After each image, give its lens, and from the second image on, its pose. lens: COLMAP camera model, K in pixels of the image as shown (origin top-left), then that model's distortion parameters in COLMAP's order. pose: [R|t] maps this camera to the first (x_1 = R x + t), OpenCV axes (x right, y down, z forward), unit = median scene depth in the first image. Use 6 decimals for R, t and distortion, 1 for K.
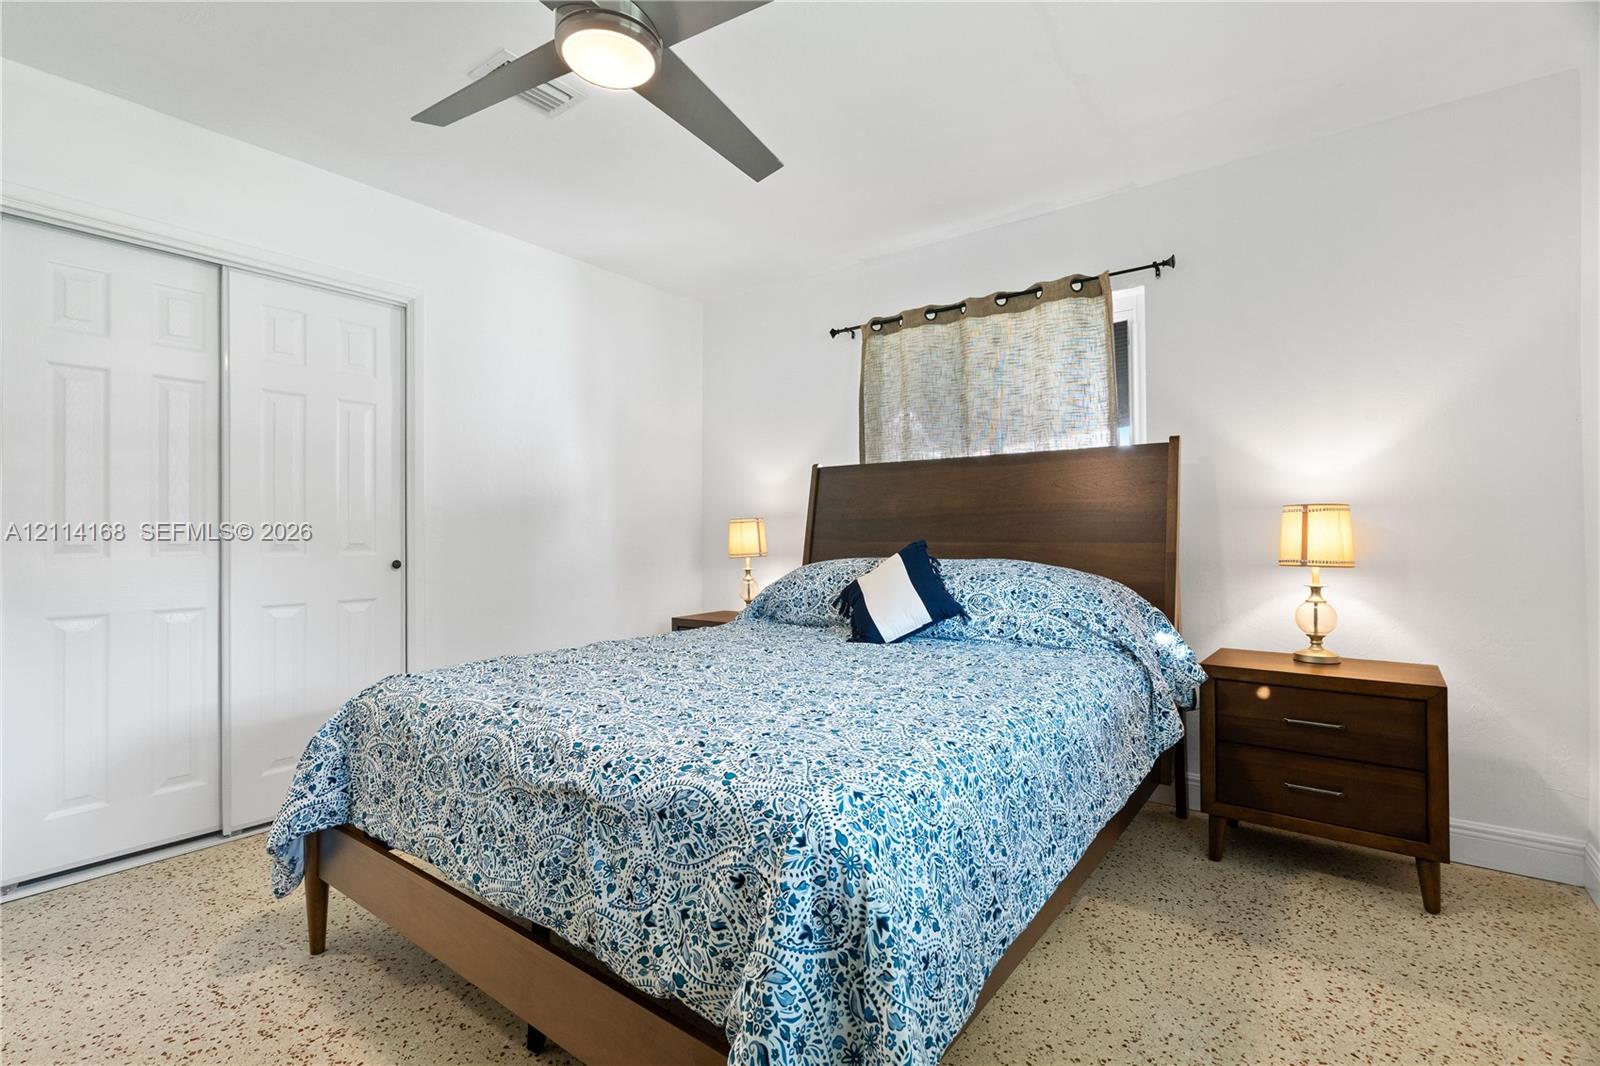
lens RADIAL K [[733.0, 0, 790.6], [0, 733.0, 526.8], [0, 0, 1]] dist [-0.003616, 0.001190]
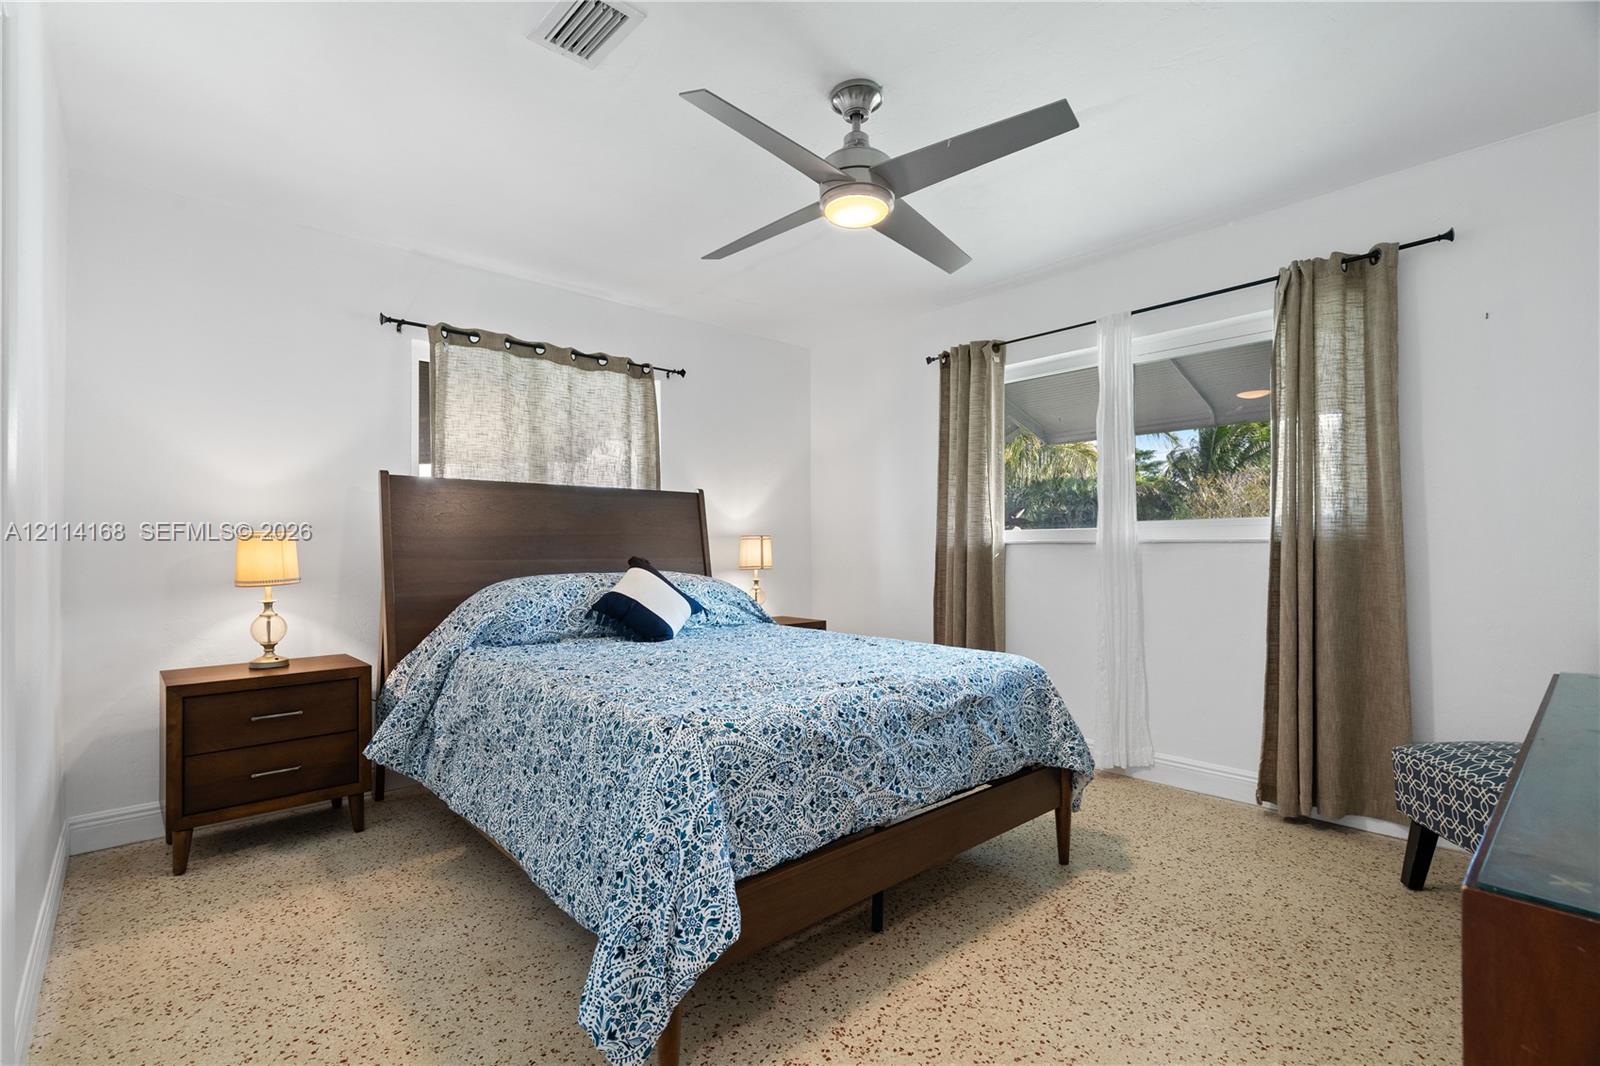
lens RADIAL K [[733.0, 0, 791.4], [0, 733.0, 540.8], [0, 0, 1]] dist [-0.003616, 0.001190]
pose [[0.154865, 0.004310, 0.987926, -0.851159], [-0.009411, 0.999952, -0.002888, -0.005964], [-0.987891, -0.008850, 0.154898, 0.462635]]
